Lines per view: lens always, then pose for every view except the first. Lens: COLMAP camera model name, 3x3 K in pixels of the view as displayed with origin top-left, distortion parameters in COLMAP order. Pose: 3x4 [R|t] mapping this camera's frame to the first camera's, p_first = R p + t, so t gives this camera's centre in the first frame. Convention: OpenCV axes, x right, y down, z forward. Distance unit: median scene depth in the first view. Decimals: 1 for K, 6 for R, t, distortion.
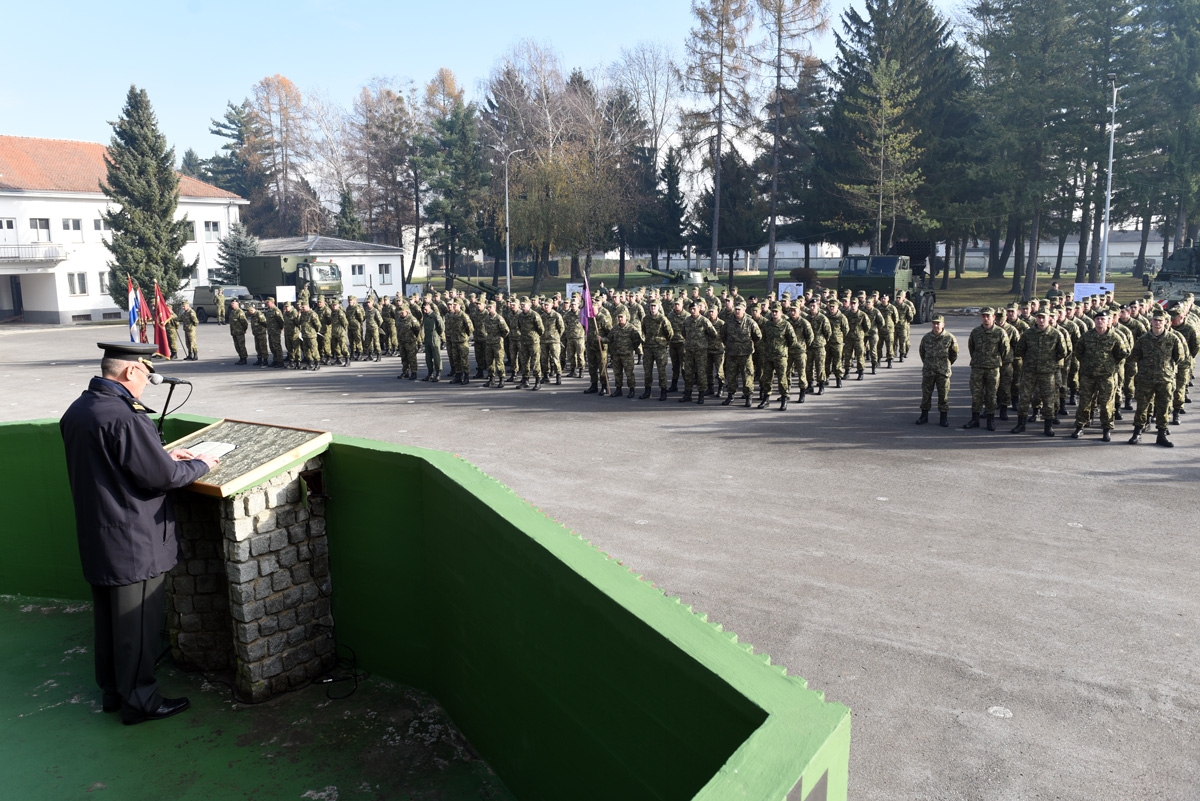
lens RADIAL K [[874.7, 0, 600.5], [0, 874.7, 464.8], [0, 0, 1]] dist [-0.047963, -0.001902]
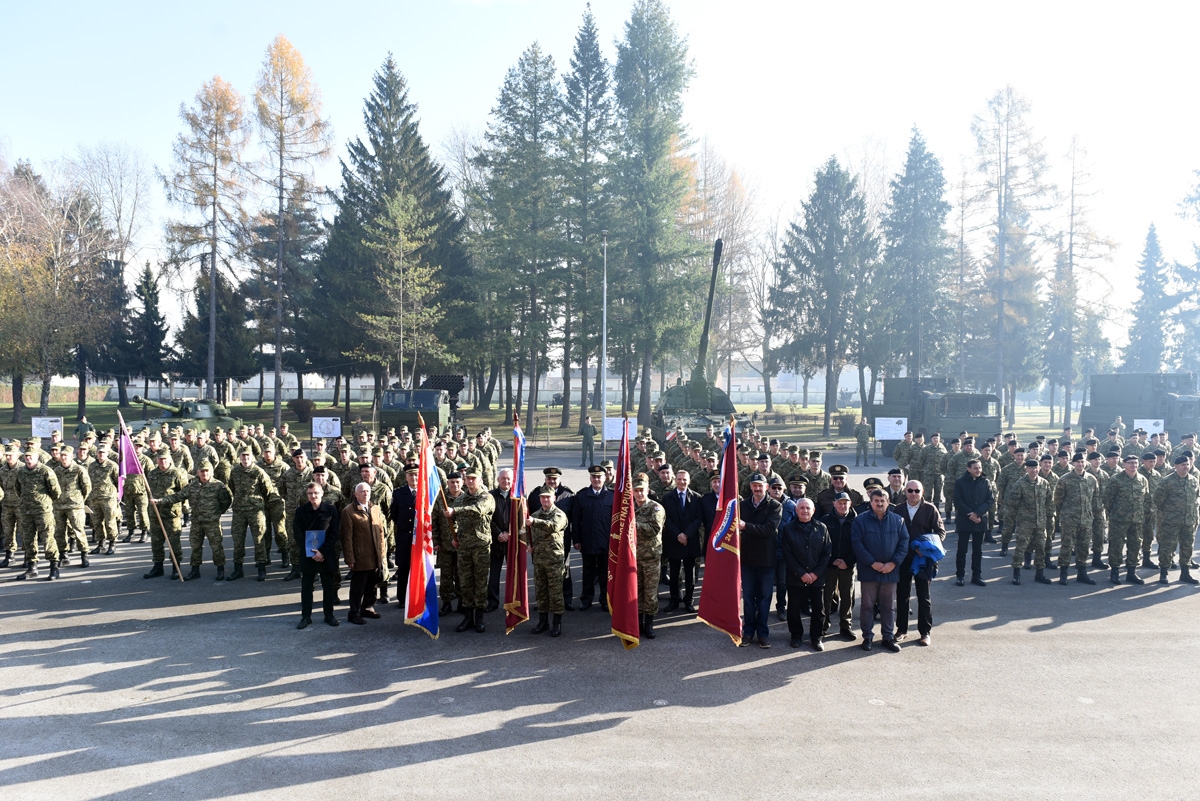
lens RADIAL K [[874.7, 0, 600.5], [0, 874.7, 464.8], [0, 0, 1]] dist [-0.047963, -0.001902]
pose [[0.827166, -0.026424, 0.561336, -0.040422], [0.107535, 0.987877, -0.111957, -0.023270], [-0.551572, 0.152970, 0.819980, 0.089281]]
